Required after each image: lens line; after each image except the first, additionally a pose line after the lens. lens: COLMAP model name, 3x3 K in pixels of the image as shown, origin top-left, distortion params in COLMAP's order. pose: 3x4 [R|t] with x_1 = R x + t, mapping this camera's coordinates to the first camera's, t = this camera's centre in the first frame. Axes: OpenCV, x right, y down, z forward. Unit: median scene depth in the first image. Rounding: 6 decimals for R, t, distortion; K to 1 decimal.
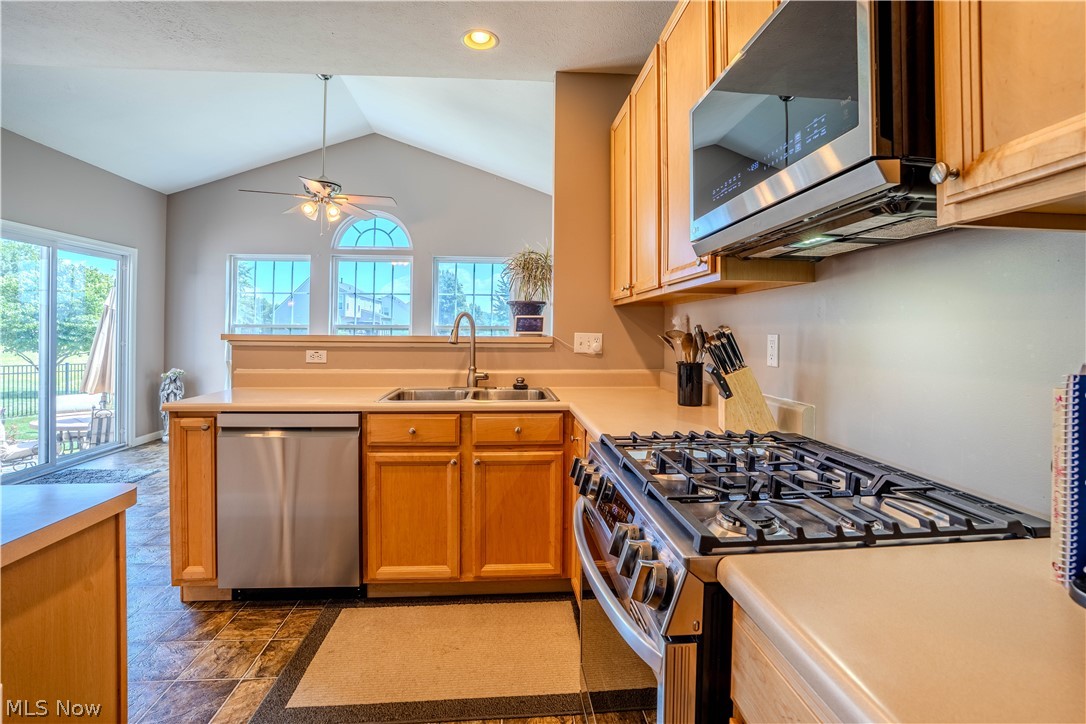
lens RADIAL K [[517.2, 0, 550.3], [0, 517.2, 330.0], [0, 0, 1]] dist [-0.051468, 0.012742]
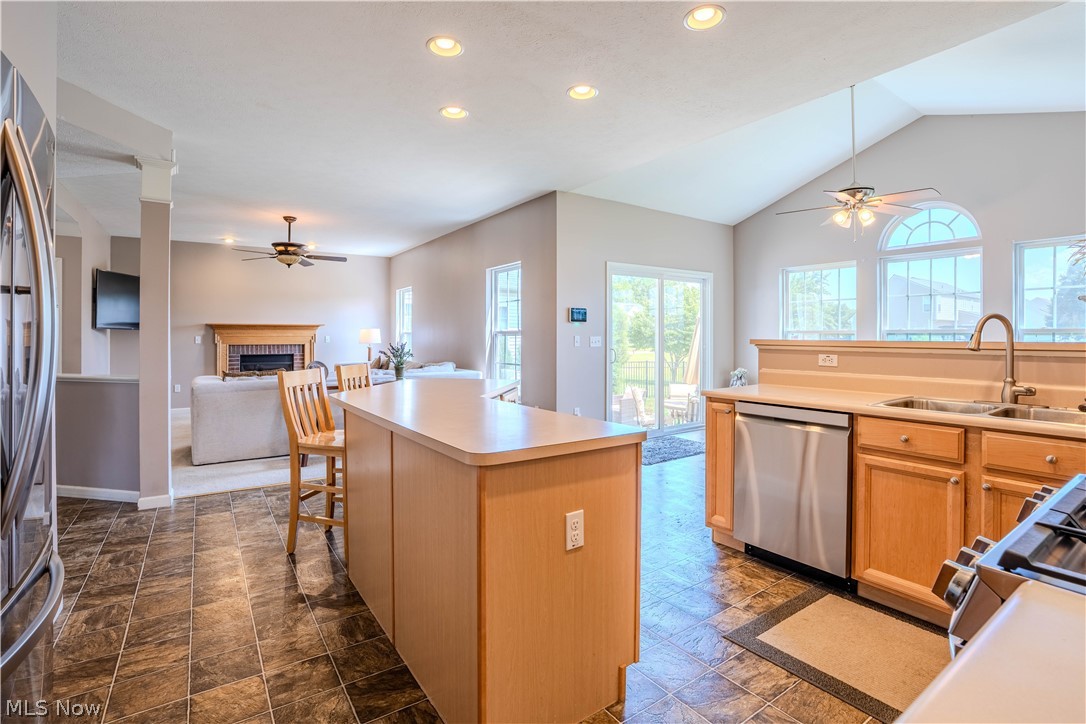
lens RADIAL K [[517.2, 0, 535.7], [0, 517.2, 331.6], [0, 0, 1]] dist [-0.051468, 0.012742]
pose [[0.485593, -0.012851, -0.874090, 0.173038], [0.005454, 0.999917, -0.011672, 0.000830], [0.874168, 0.000901, 0.485623, -0.052987]]
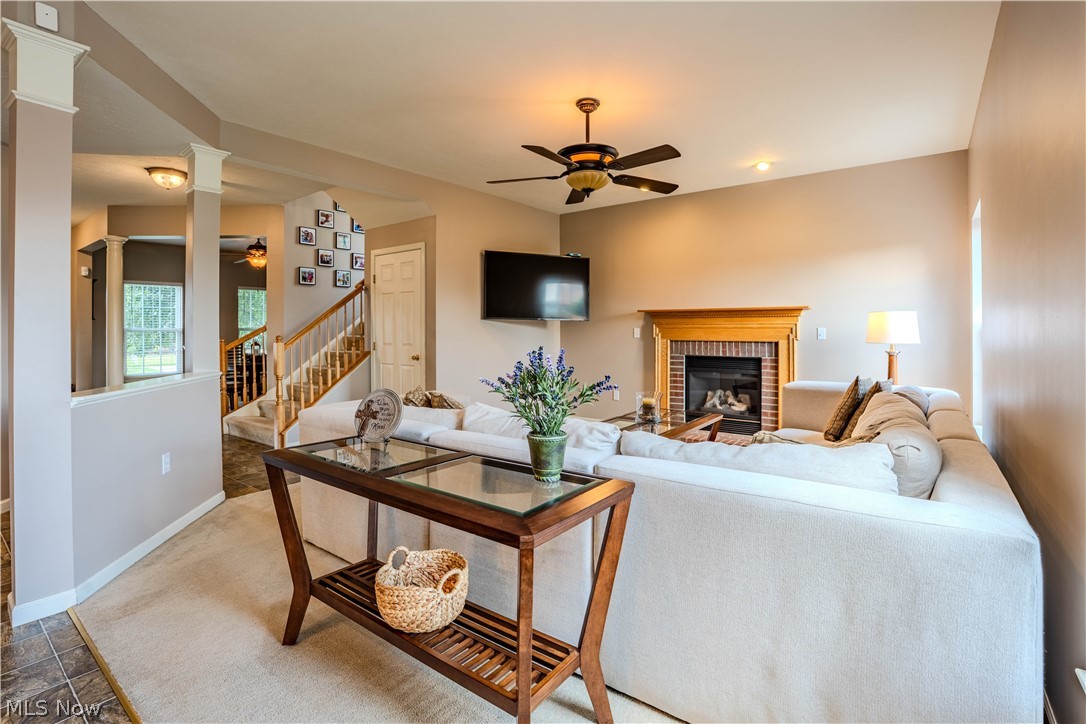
lens RADIAL K [[517.2, 0, 553.8], [0, 517.2, 327.2], [0, 0, 1]] dist [-0.051468, 0.012742]
pose [[-0.653655, -0.007527, -0.756755, -1.327204], [-0.000055, 0.999951, -0.009898, 0.002175], [0.756793, -0.006428, -0.653623, 0.771838]]
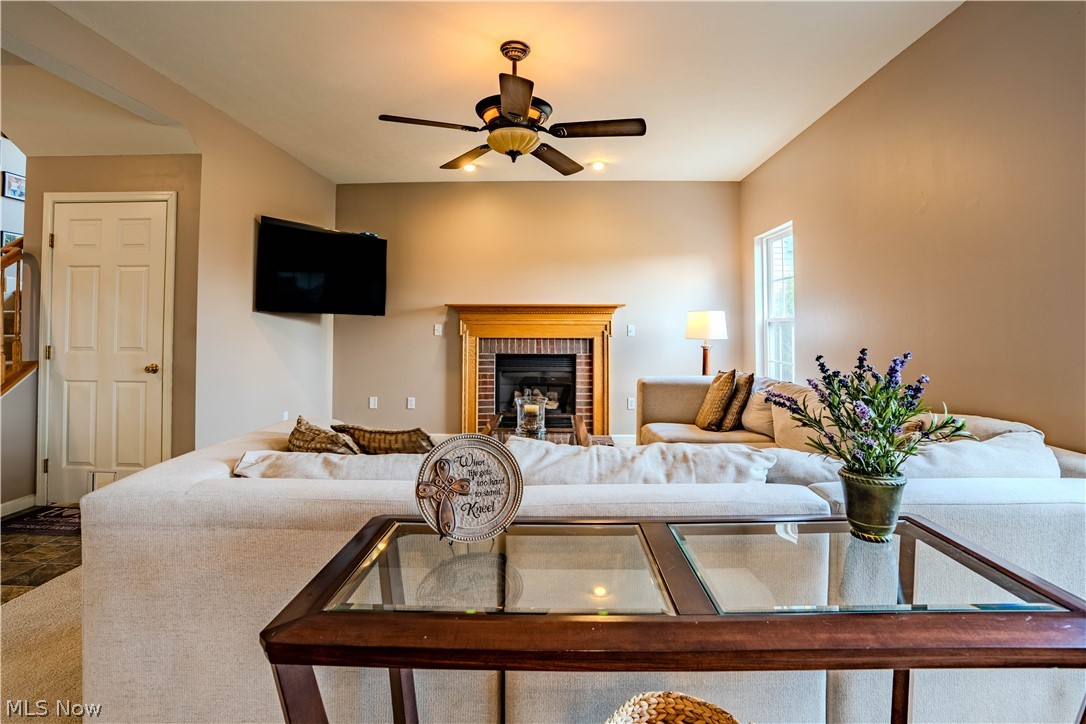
lens RADIAL K [[517.2, 0, 548.4], [0, 517.2, 311.2], [0, 0, 1]] dist [-0.051468, 0.012742]
pose [[-0.095243, -0.034606, -0.994852, -1.335234], [0.001008, 0.999392, -0.034860, 0.002211], [0.995454, -0.004323, -0.095150, 0.237386]]
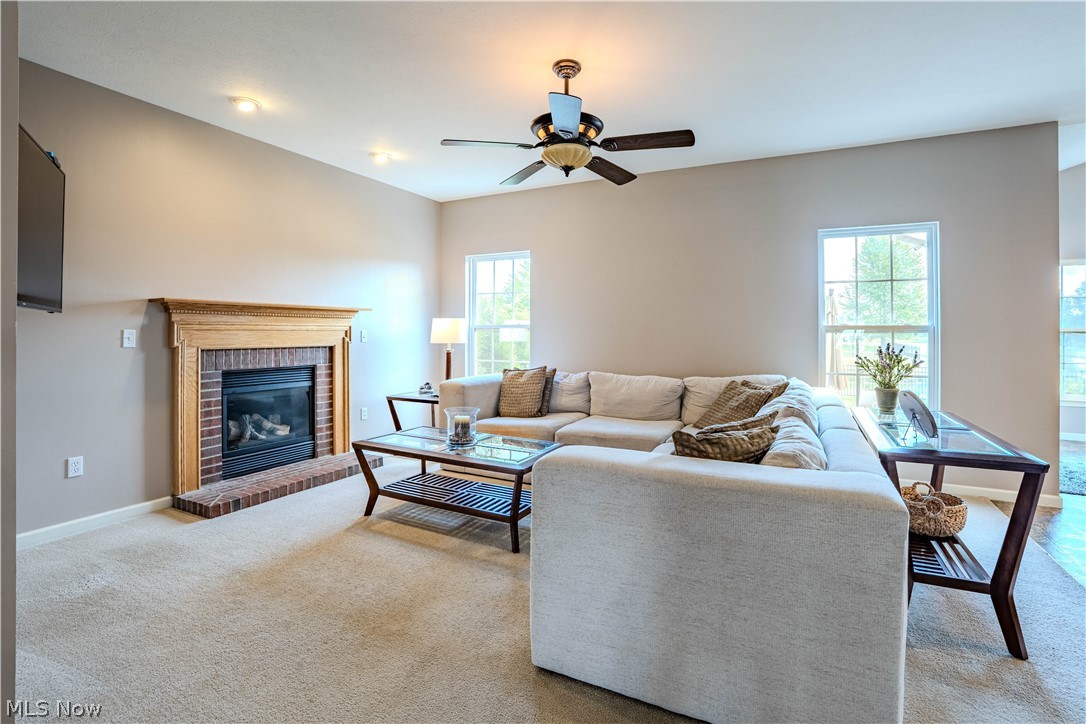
lens RADIAL K [[517.2, 0, 531.6], [0, 517.2, 329.9], [0, 0, 1]] dist [-0.051468, 0.012742]
pose [[0.847918, -0.002570, -0.530121, -1.786771], [0.000957, 0.999994, -0.003317, -0.009238], [0.530127, 0.002305, 0.847915, -0.776129]]
